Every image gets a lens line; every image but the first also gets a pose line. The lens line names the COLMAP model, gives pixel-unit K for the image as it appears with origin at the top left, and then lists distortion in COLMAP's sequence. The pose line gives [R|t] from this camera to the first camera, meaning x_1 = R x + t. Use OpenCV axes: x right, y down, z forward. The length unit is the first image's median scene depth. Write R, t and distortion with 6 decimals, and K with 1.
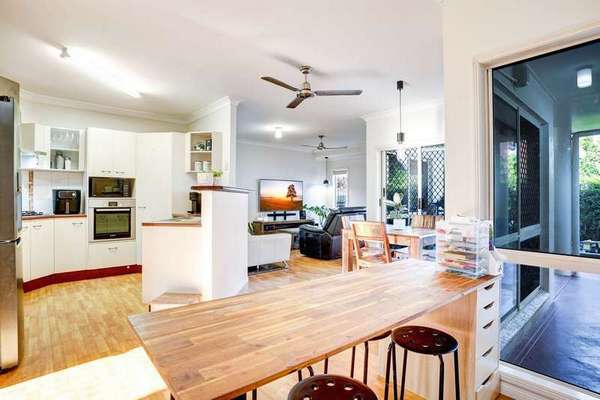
lens RADIAL K [[301.6, 0, 300.0], [0, 301.6, 200.0], [0, 0, 1]] dist [-0.000237, -0.000033]
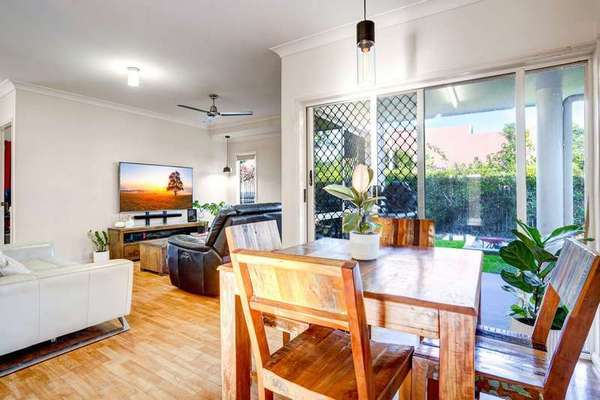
lens RADIAL K [[301.6, 0, 300.0], [0, 301.6, 200.0], [0, 0, 1]] dist [-0.000237, -0.000033]
pose [[0.960343, -0.009360, 0.278663, 0.056118], [0.006181, 0.999905, 0.012285, 0.006408], [-0.278752, -0.010075, 0.960310, 0.268527]]
